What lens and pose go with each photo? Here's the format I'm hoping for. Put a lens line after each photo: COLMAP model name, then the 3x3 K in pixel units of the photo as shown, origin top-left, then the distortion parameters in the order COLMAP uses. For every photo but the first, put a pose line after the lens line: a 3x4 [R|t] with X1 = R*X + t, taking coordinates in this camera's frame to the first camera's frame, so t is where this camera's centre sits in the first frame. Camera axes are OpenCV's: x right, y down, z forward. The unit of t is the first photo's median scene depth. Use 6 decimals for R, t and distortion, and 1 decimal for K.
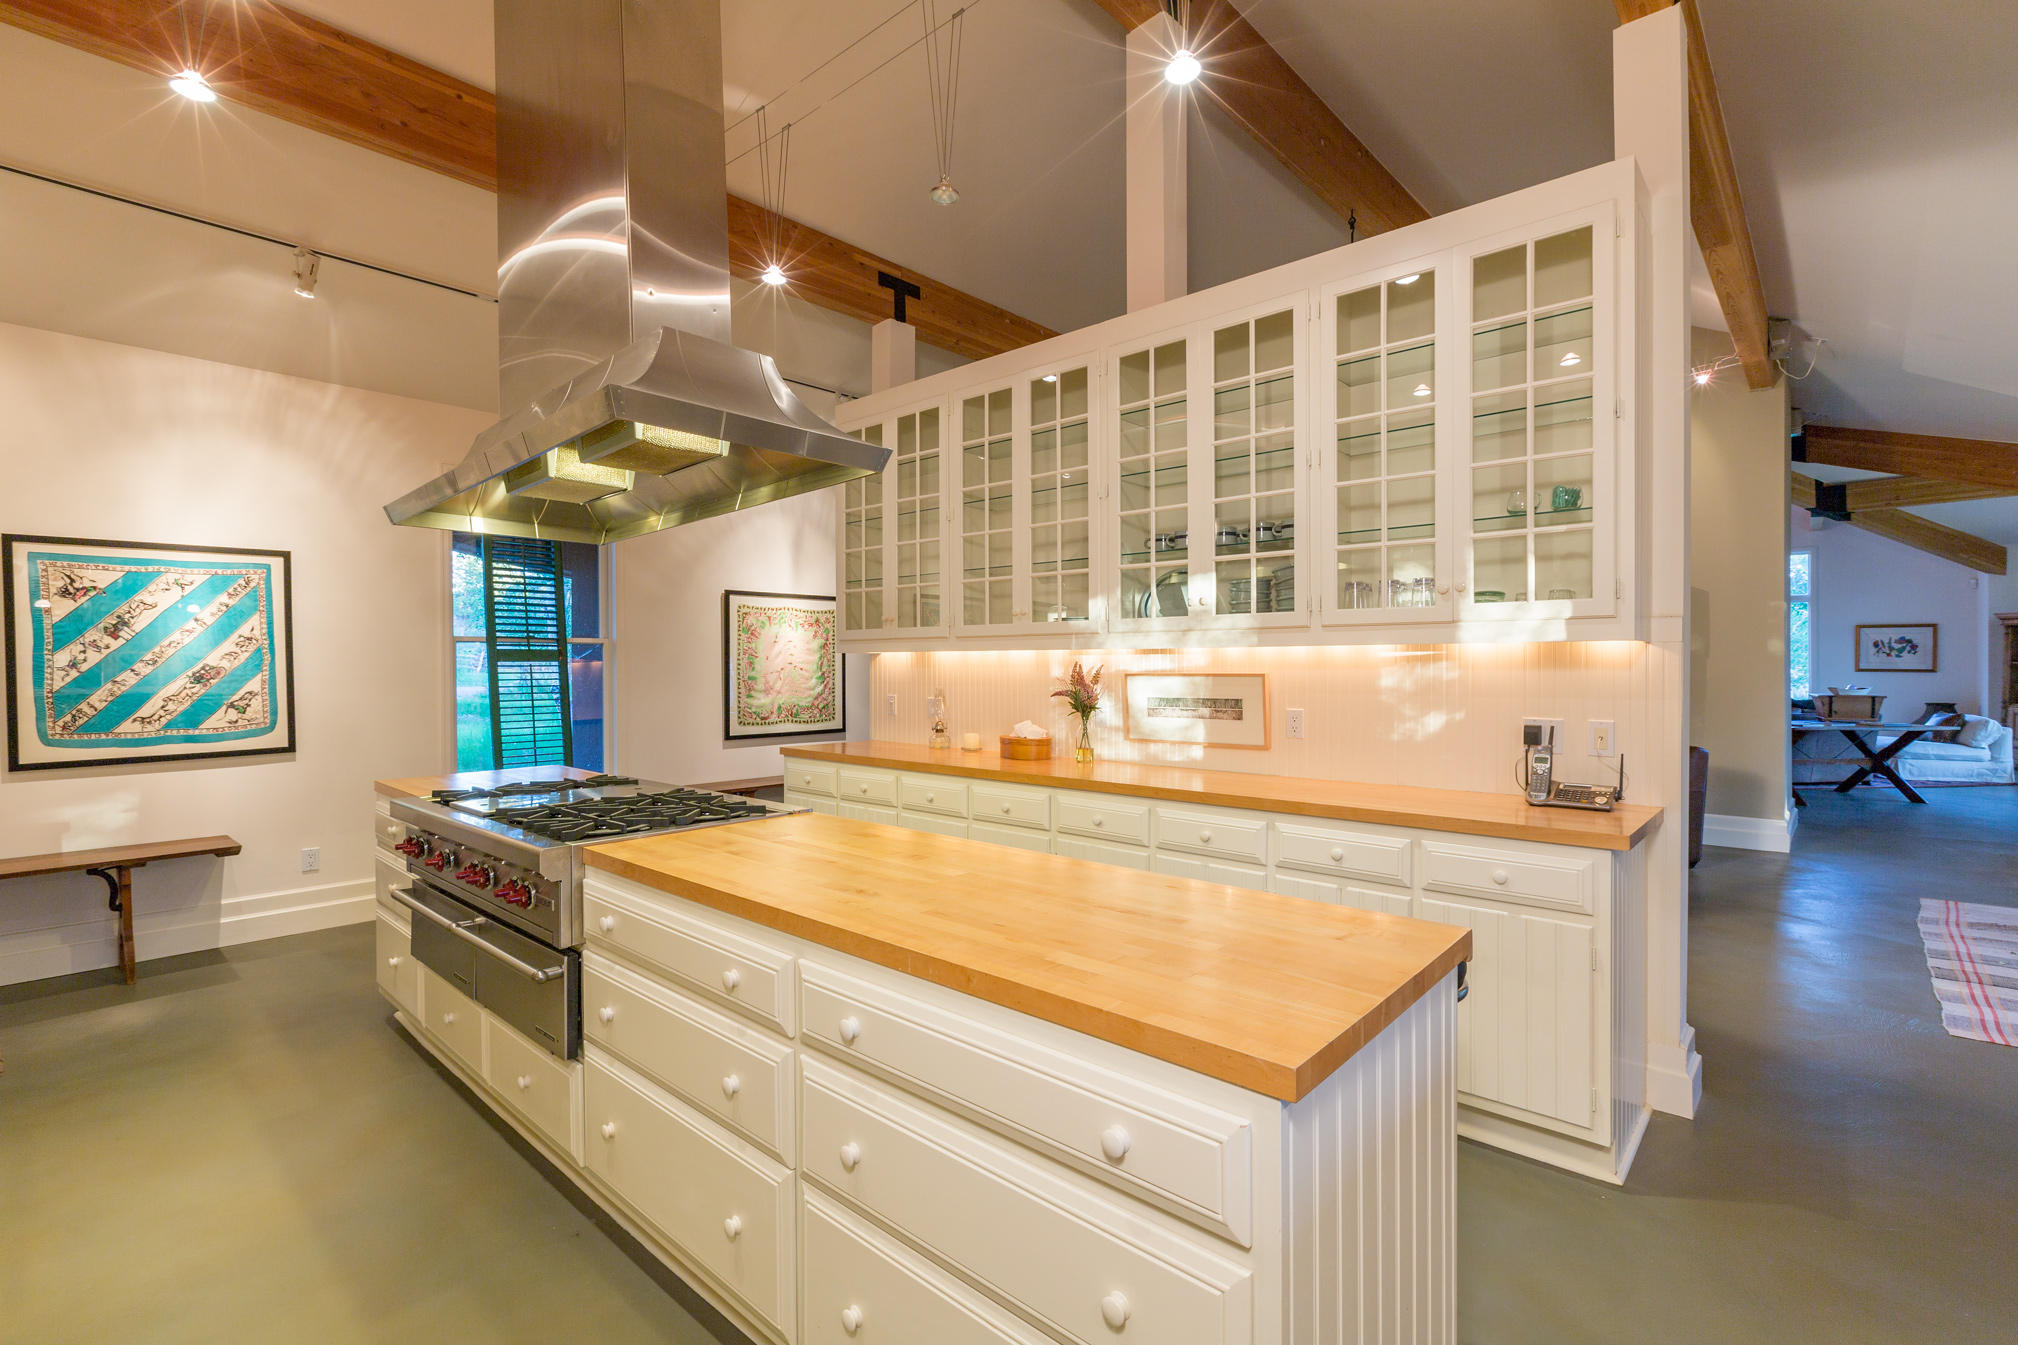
lens RADIAL K [[908.4, 0, 1004.2], [0, 908.4, 675.5], [0, 0, 1]] dist [-0.002596, -0.000186]
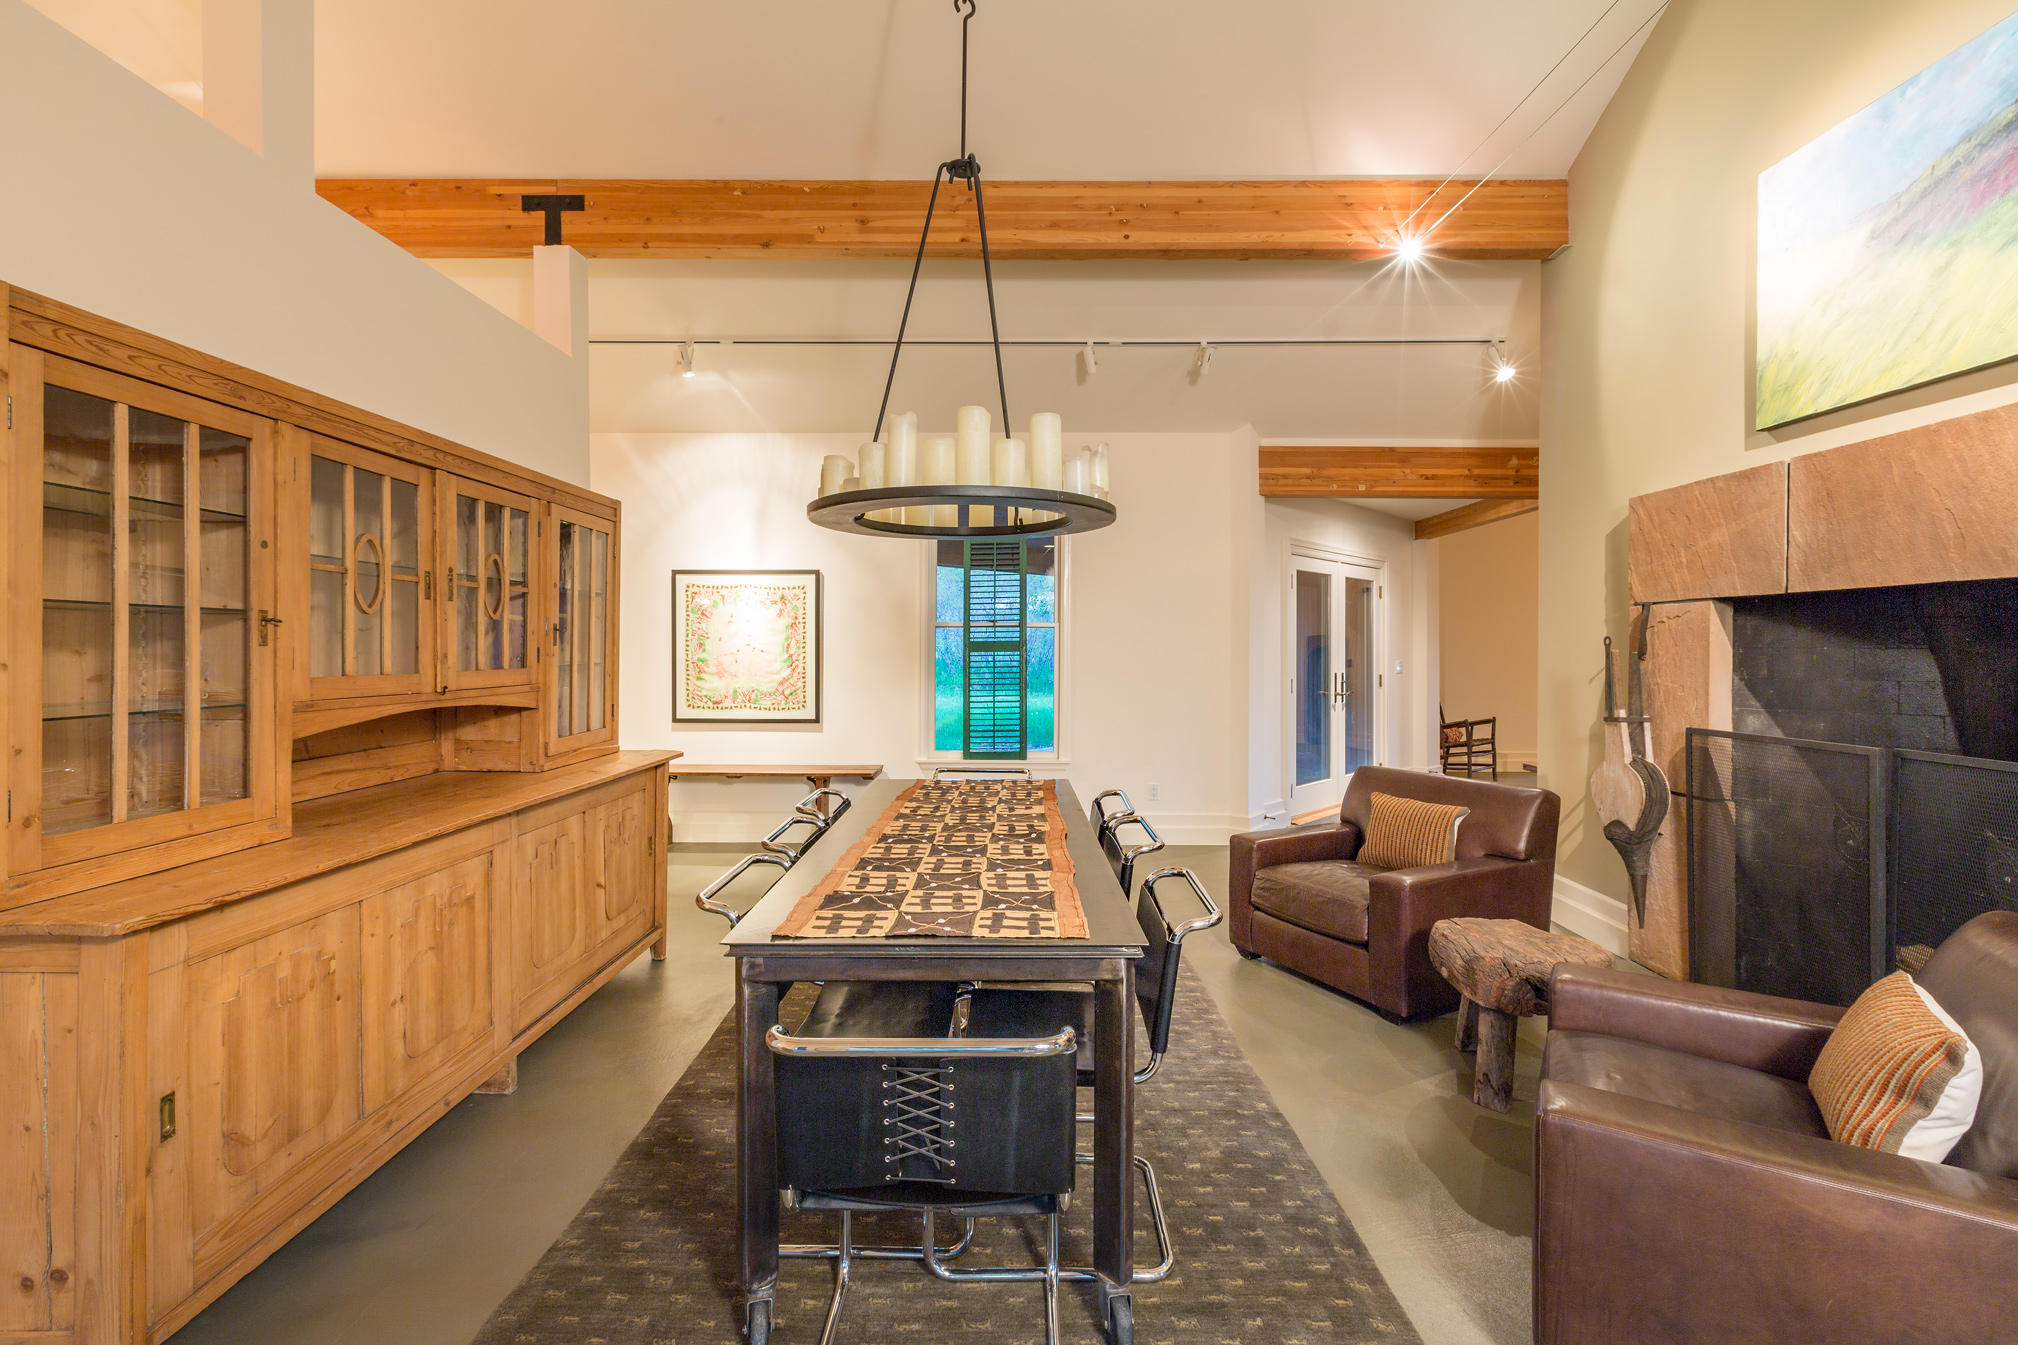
lens RADIAL K [[908.4, 0, 1009.0], [0, 908.4, 664.1], [0, 0, 1]] dist [-0.002596, -0.000186]
pose [[0.668364, 0.002597, -0.743830, 0.647681], [-0.012735, 0.999887, -0.007951, 0.010627], [0.743725, 0.014787, 0.668322, 0.589634]]
